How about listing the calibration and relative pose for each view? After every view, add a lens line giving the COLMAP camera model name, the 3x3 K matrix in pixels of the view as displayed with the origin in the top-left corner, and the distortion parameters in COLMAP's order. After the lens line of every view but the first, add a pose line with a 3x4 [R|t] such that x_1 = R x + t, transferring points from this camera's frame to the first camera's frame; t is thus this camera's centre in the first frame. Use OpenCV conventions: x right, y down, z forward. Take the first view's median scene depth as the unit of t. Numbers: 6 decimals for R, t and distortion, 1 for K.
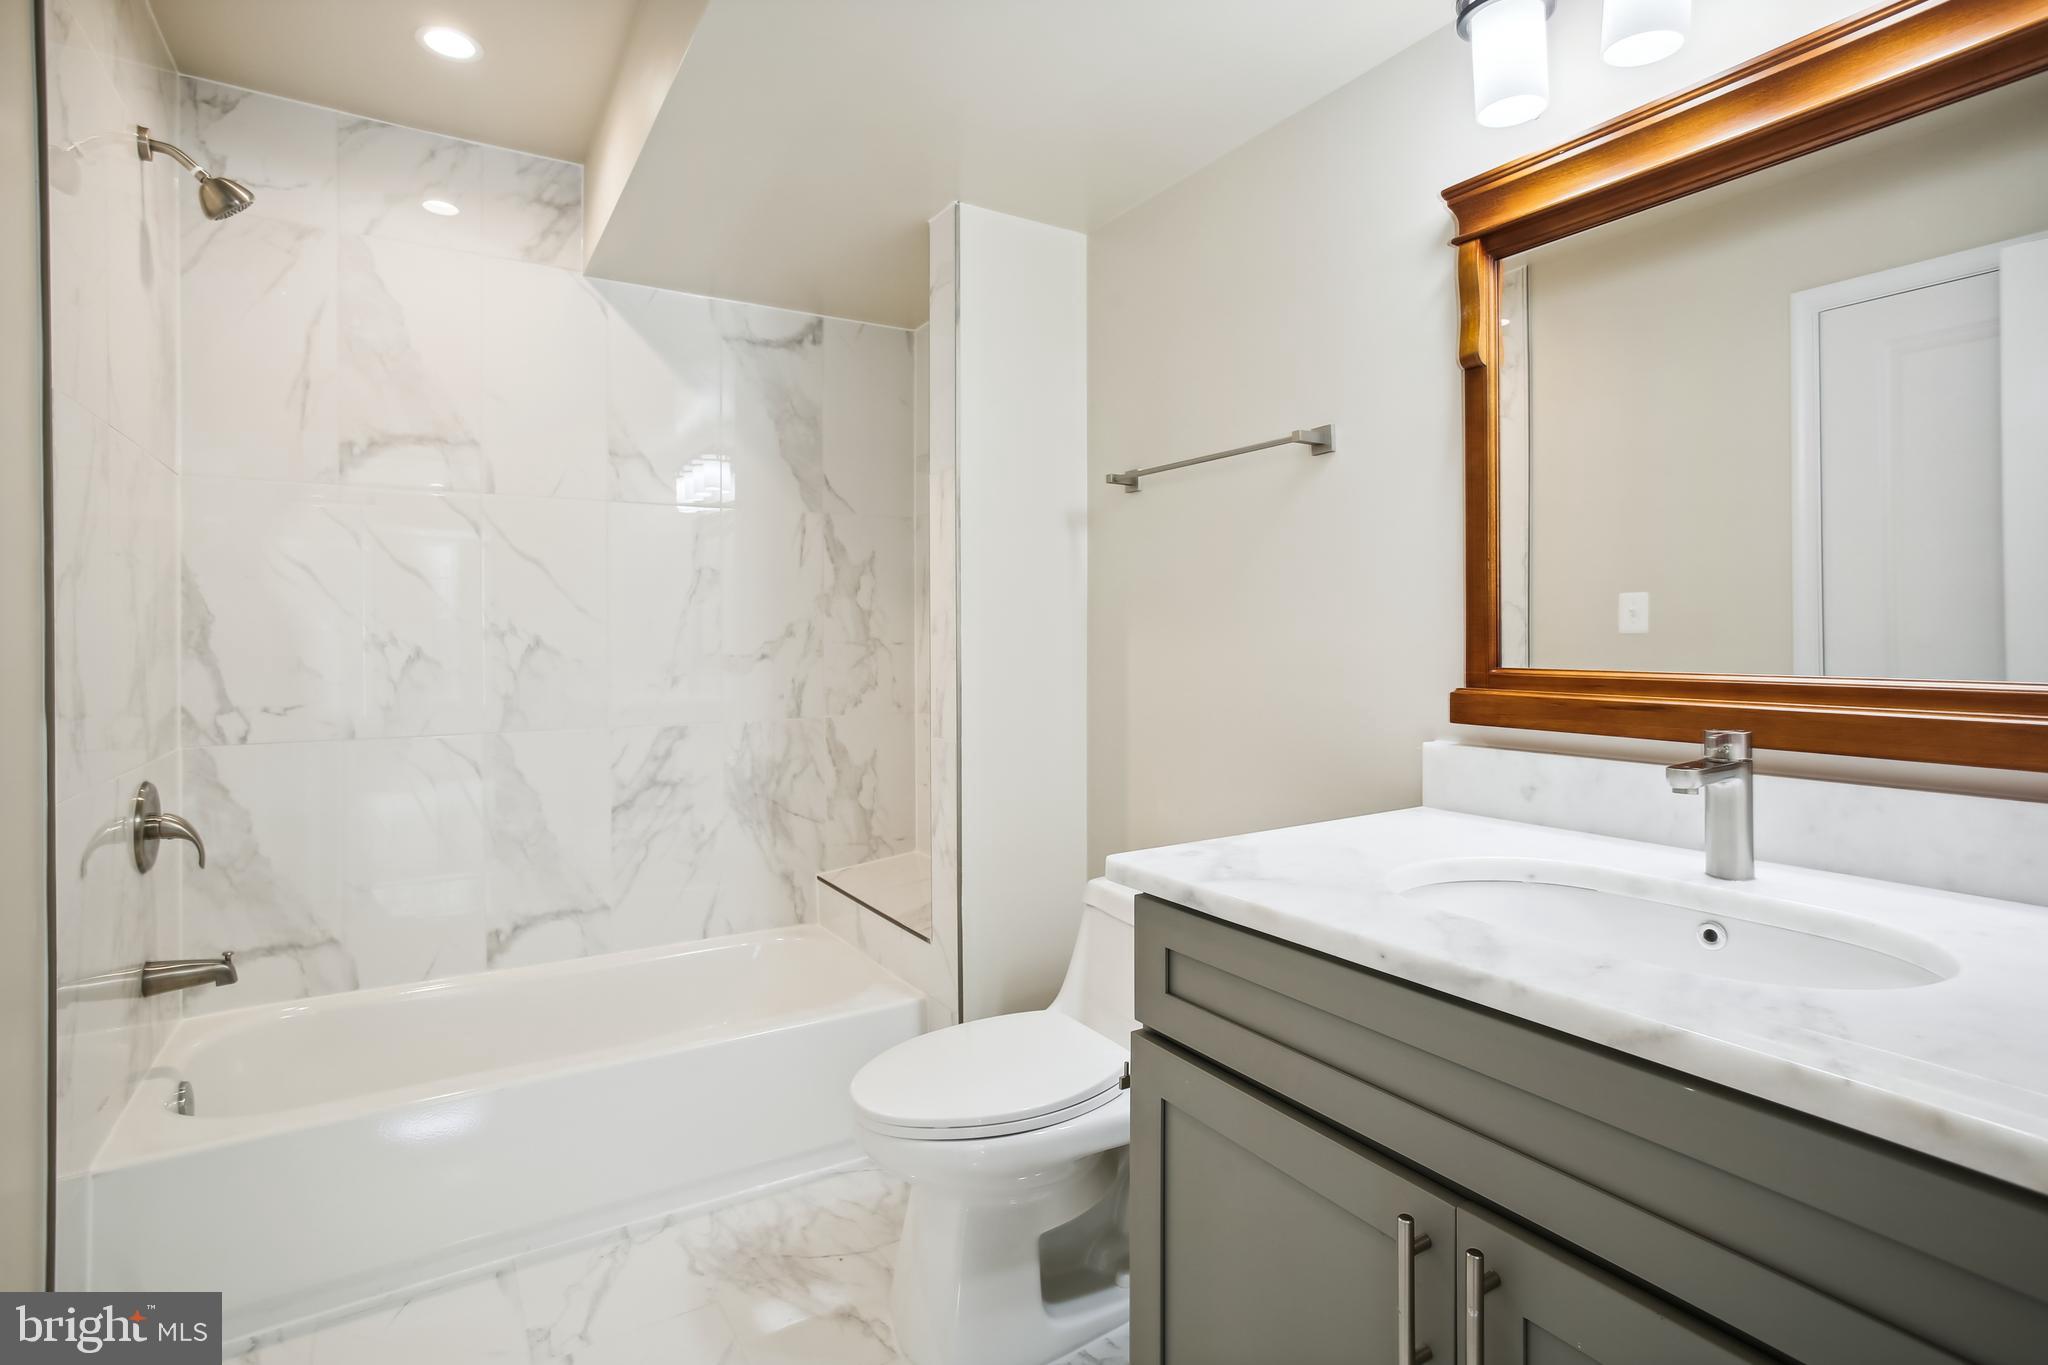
lens RADIAL K [[1002.8, 0, 1025.9], [0, 1002.8, 665.0], [0, 0, 1]] dist [-0.017095, 0.009204]
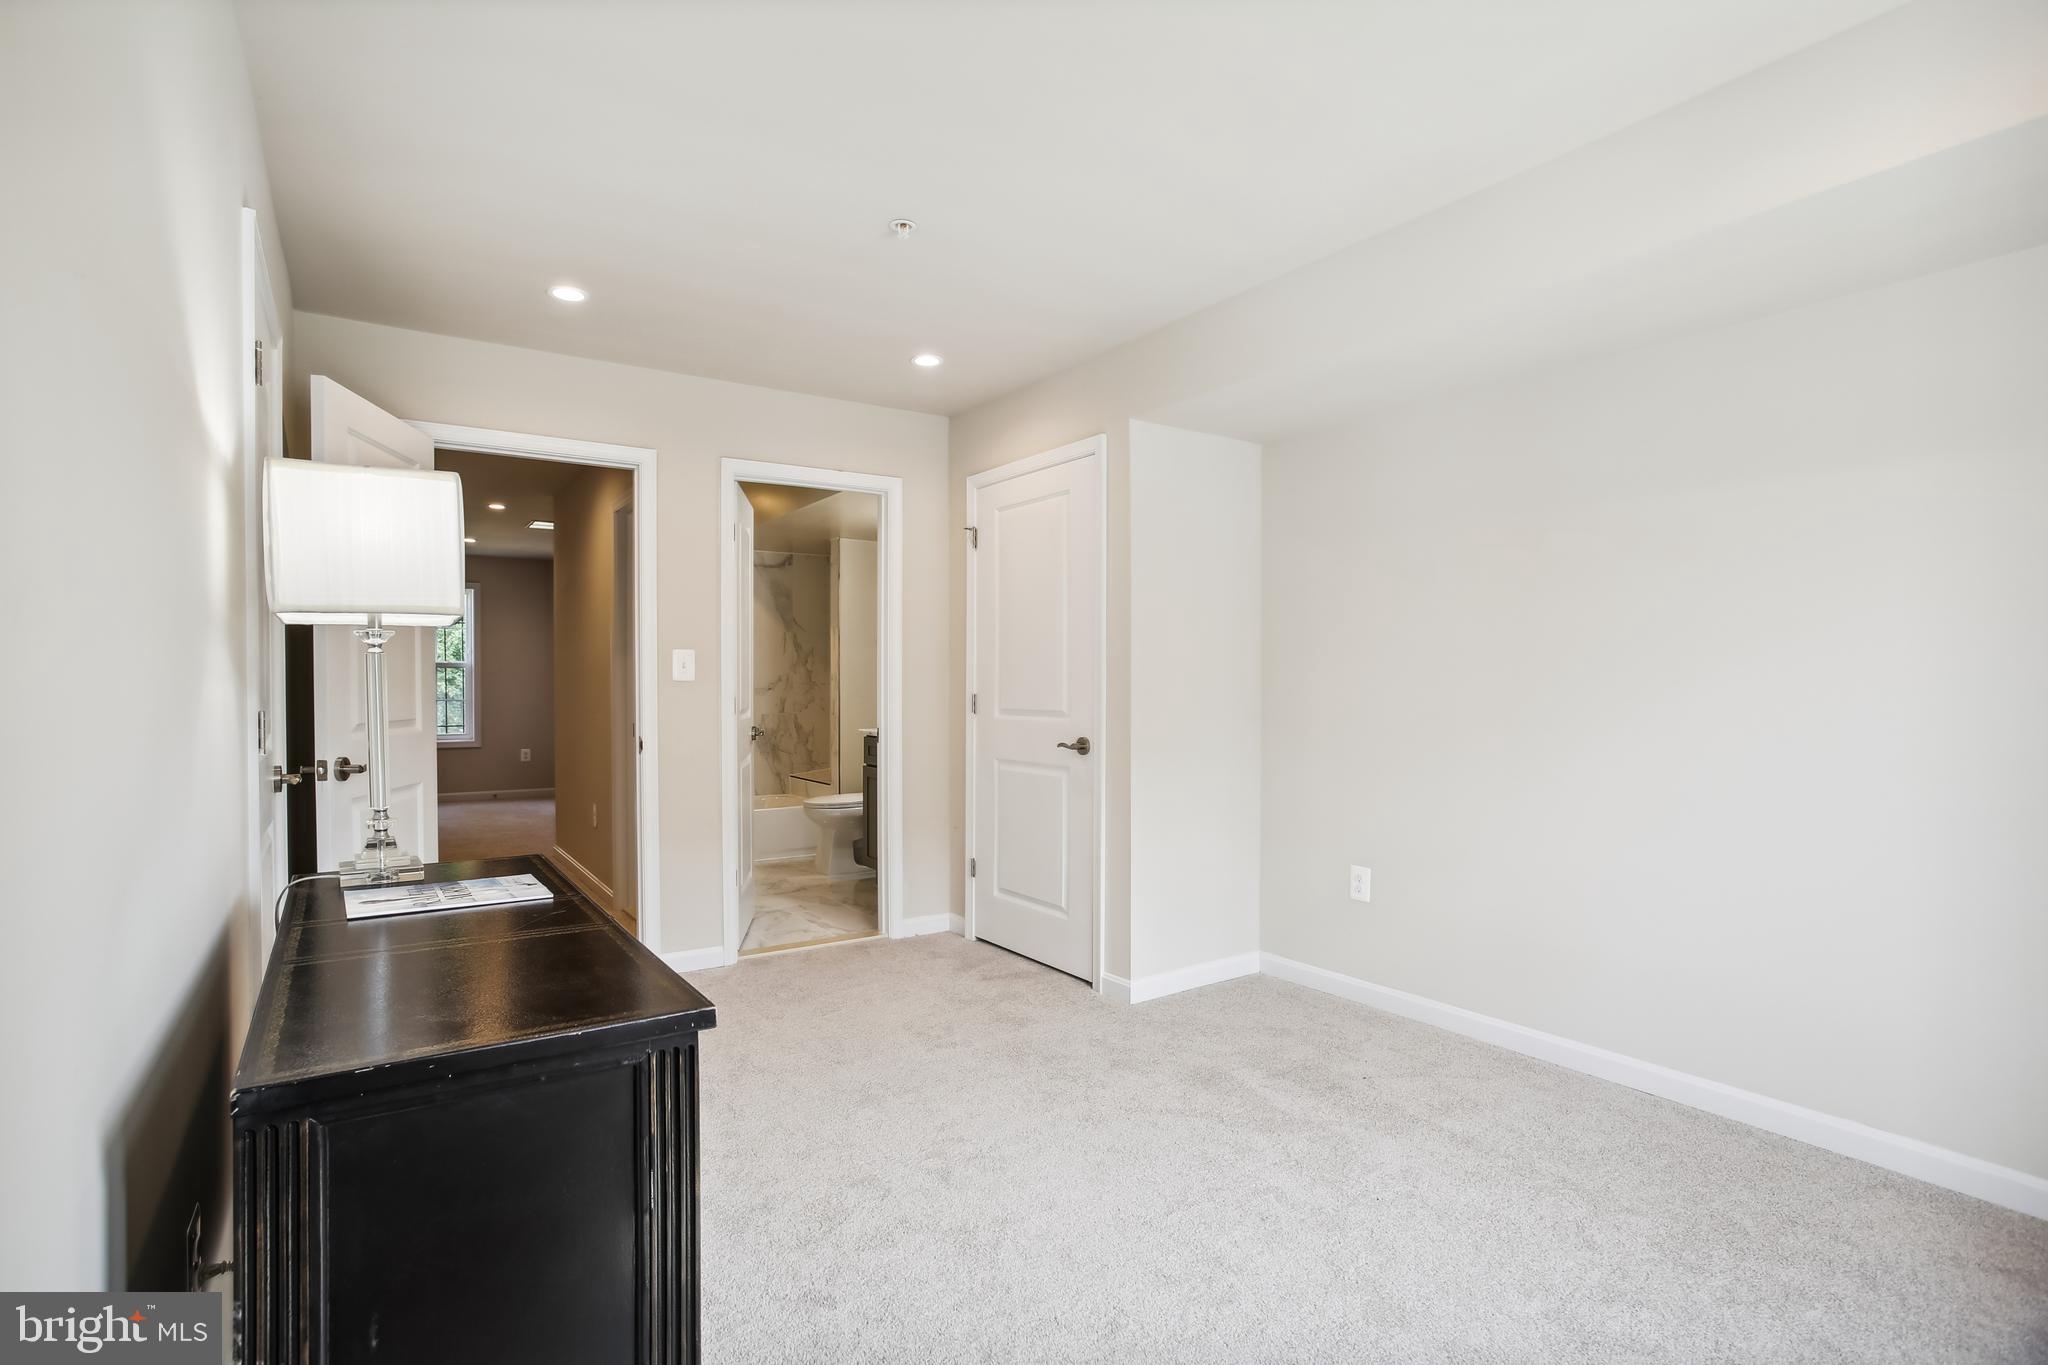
lens RADIAL K [[1002.8, 0, 1031.5], [0, 1002.8, 694.1], [0, 0, 1]] dist [-0.017095, 0.009204]
pose [[0.999252, -0.000023, 0.038663, 0.303597], [0.000290, 0.999976, -0.006905, 0.021747], [-0.038662, 0.006911, 0.999228, -1.556571]]
